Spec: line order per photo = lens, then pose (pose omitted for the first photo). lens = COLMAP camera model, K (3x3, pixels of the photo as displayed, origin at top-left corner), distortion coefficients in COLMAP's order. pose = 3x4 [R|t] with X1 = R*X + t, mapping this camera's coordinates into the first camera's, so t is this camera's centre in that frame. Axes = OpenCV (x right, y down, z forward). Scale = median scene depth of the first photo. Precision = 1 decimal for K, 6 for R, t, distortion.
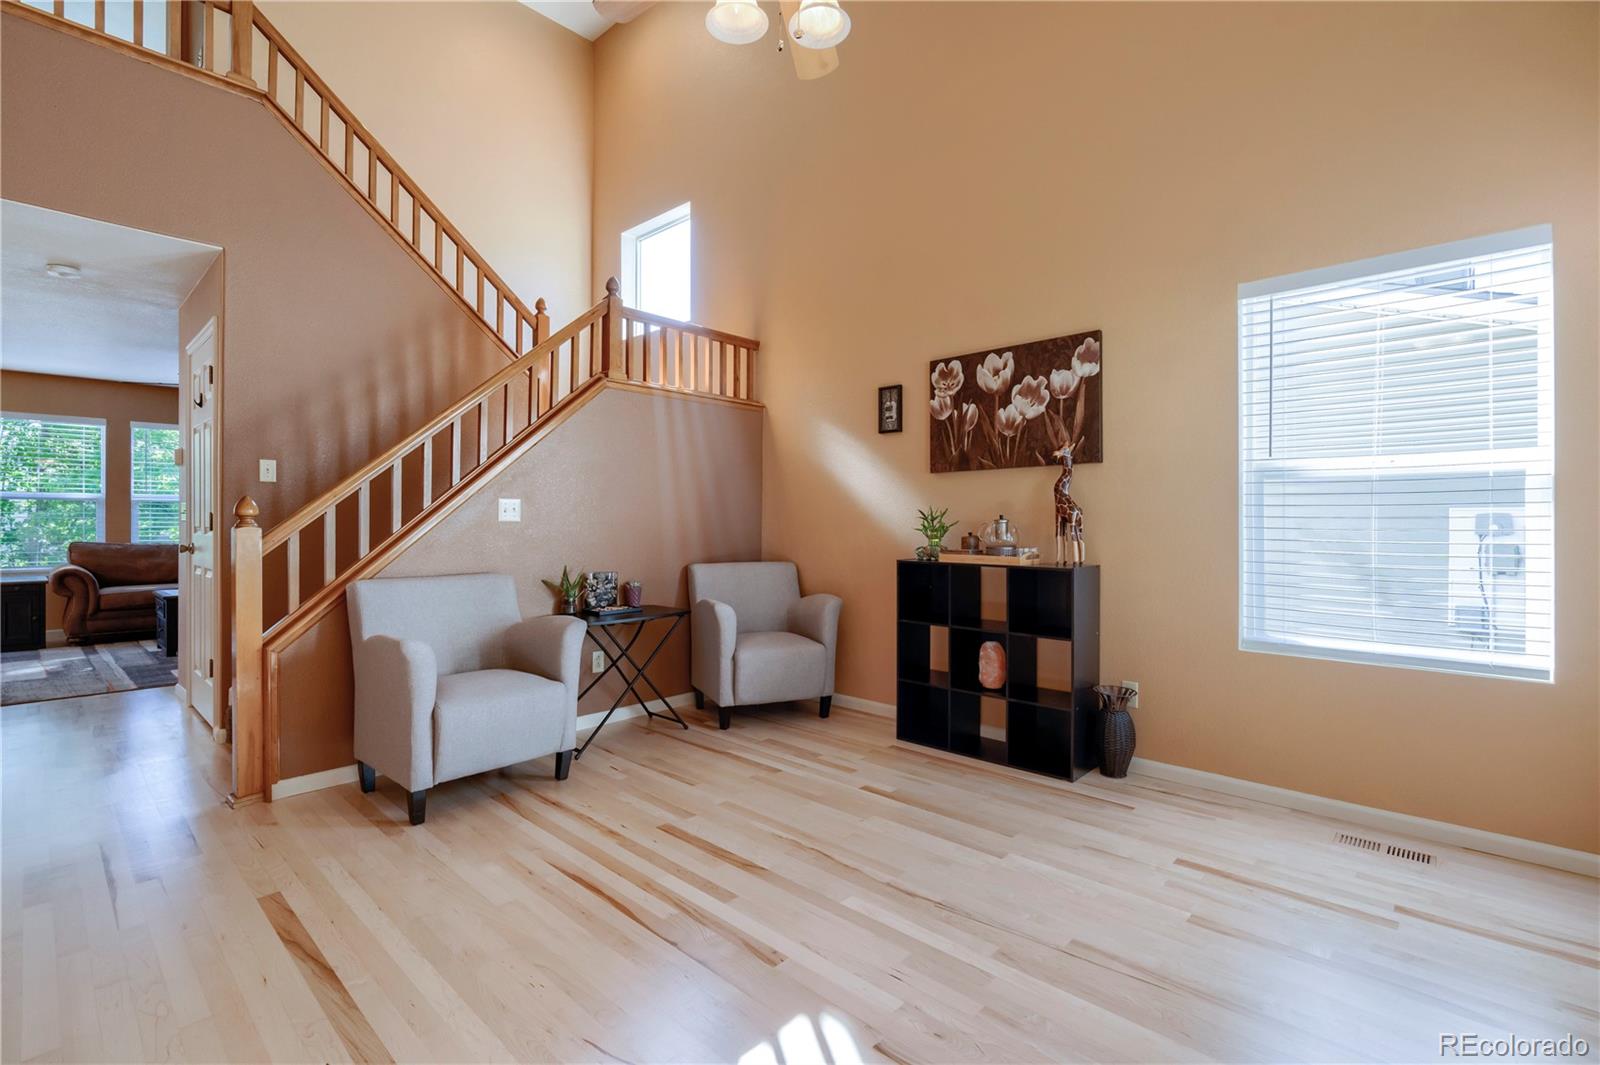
lens RADIAL K [[718.5, 0, 808.7], [0, 718.5, 528.1], [0, 0, 1]] dist [-0.004234, 0.002226]
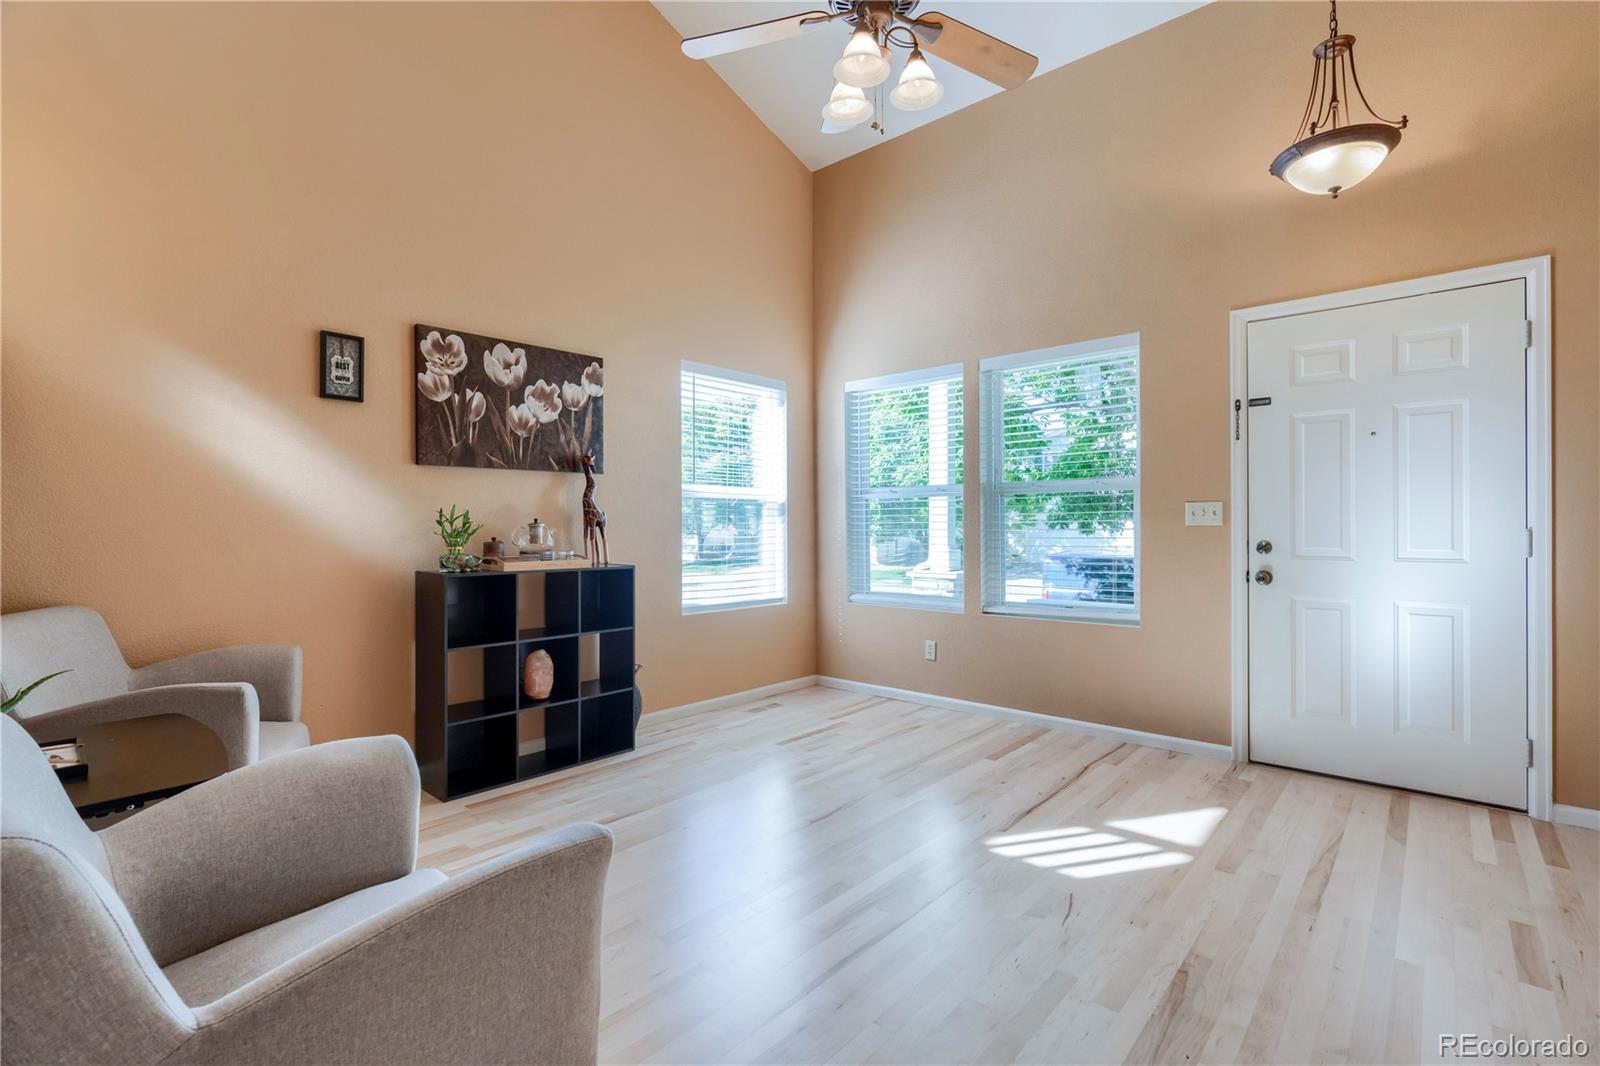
lens RADIAL K [[718.5, 0, 803.0], [0, 718.5, 529.5], [0, 0, 1]] dist [-0.004234, 0.002226]
pose [[-0.009053, -0.006895, 0.999935, -0.685748], [0.008682, 0.999938, 0.006974, -0.007023], [-0.999921, 0.008744, -0.008993, 0.634192]]
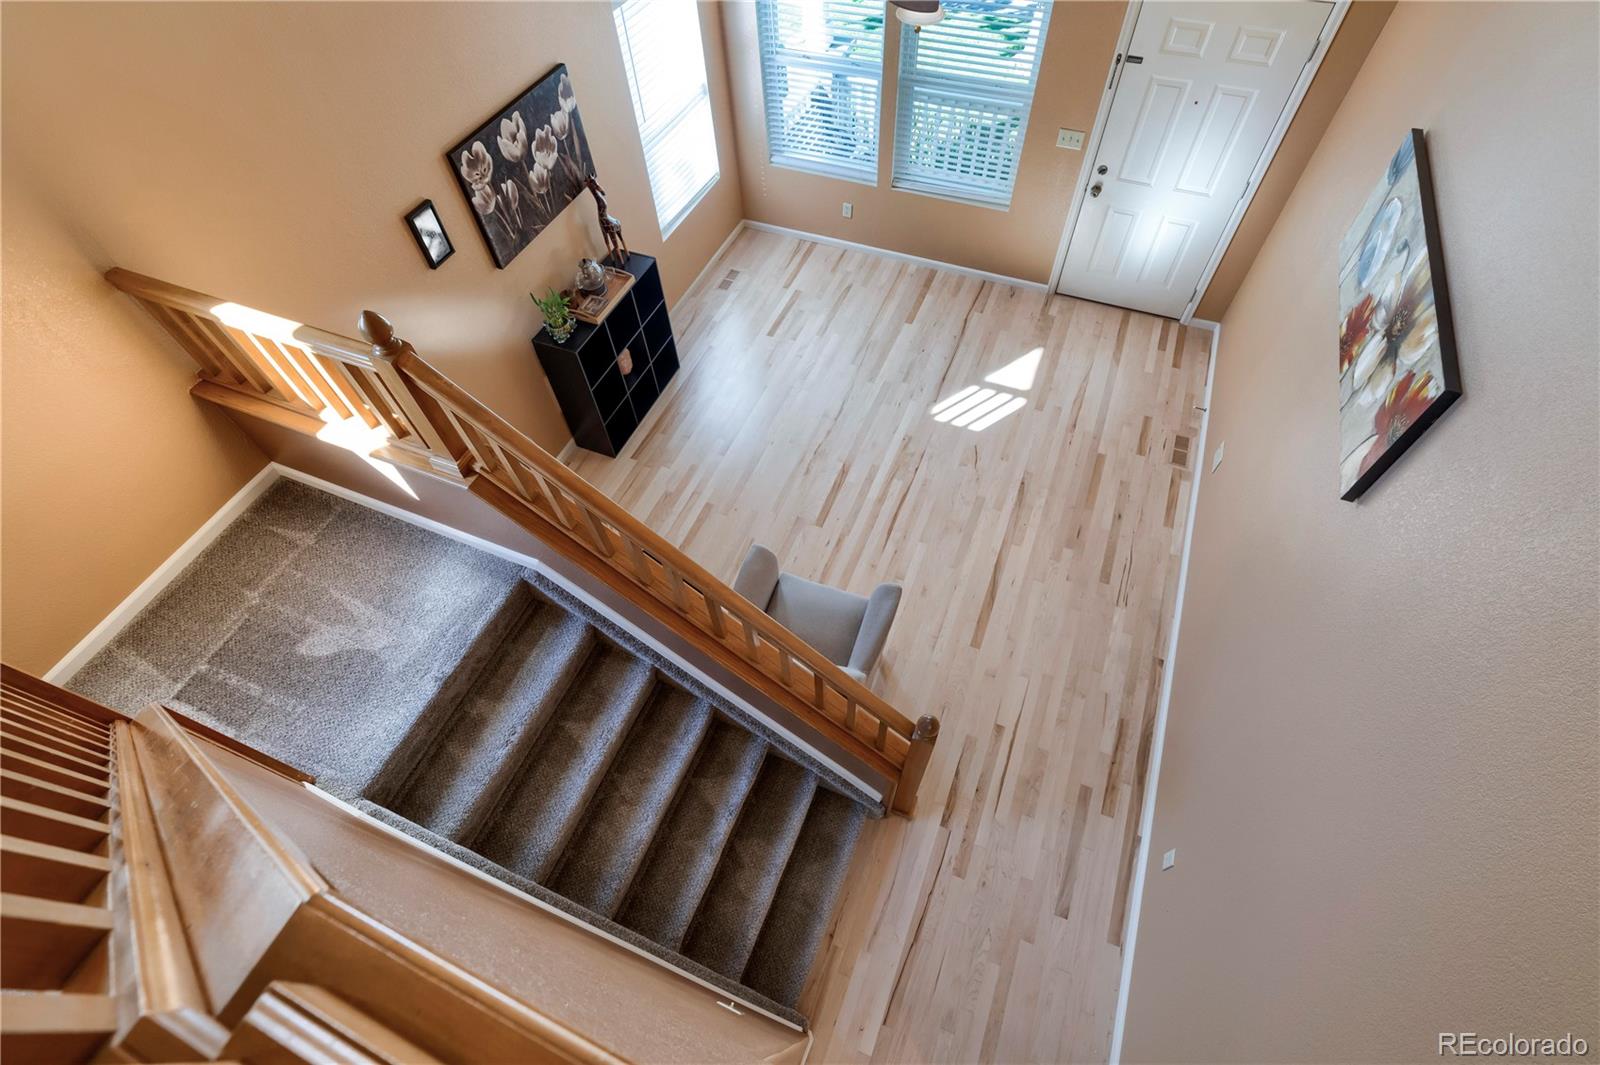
lens RADIAL K [[718.5, 0, 797.9], [0, 718.5, 521.8], [0, 0, 1]] dist [-0.004234, 0.002226]
pose [[-0.330573, -0.770378, 0.545196, -0.804091], [0.047771, 0.563274, 0.824888, -0.714879], [-0.942571, 0.298730, -0.149402, 0.950740]]
